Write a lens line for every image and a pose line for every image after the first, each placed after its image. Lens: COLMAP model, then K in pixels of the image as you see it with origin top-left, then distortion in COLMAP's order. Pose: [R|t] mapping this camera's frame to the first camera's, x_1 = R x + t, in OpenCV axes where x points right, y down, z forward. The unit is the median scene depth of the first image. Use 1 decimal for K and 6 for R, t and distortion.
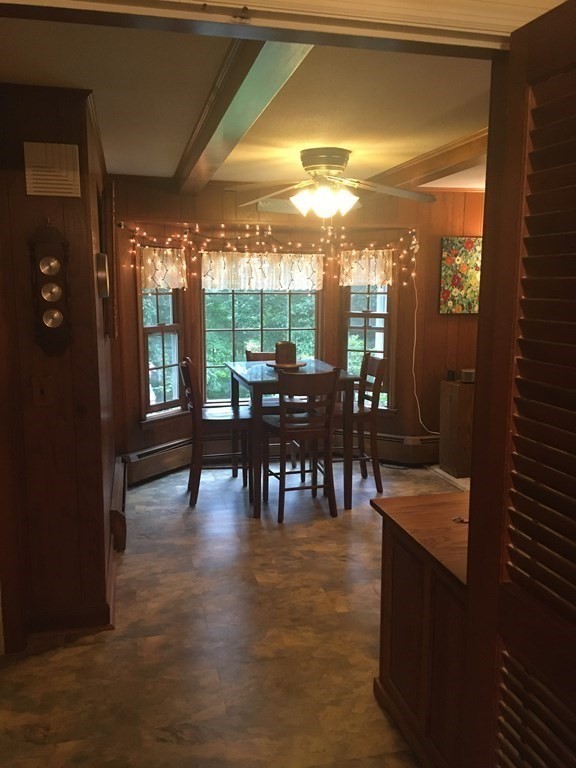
lens RADIAL K [[646.5, 0, 288.0], [0, 646.5, 384.0], [0, 0, 1]] dist [0.128152, -0.192837]
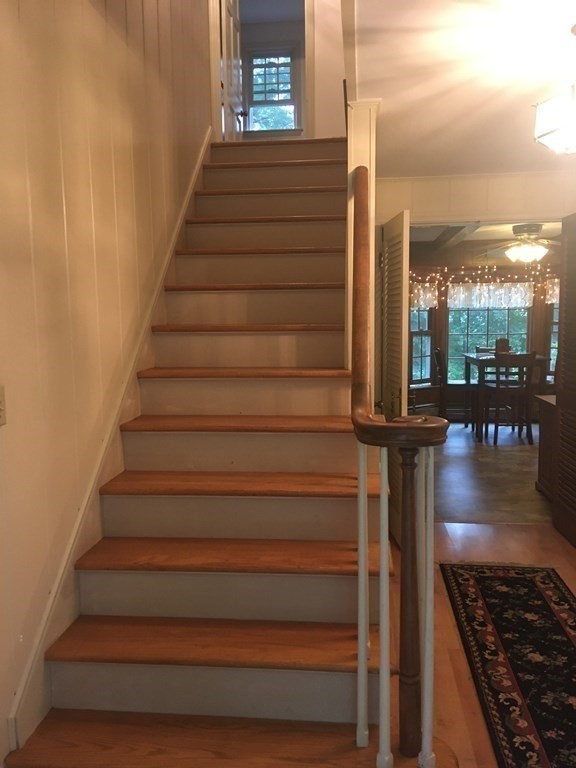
lens RADIAL K [[646.5, 0, 288.0], [0, 646.5, 384.0], [0, 0, 1]] dist [0.128152, -0.192837]
pose [[0.940659, 0.021949, -0.338642, 0.042118], [-0.037390, 0.998534, -0.039141, 0.114082], [0.337286, 0.049481, 0.940101, -0.599183]]
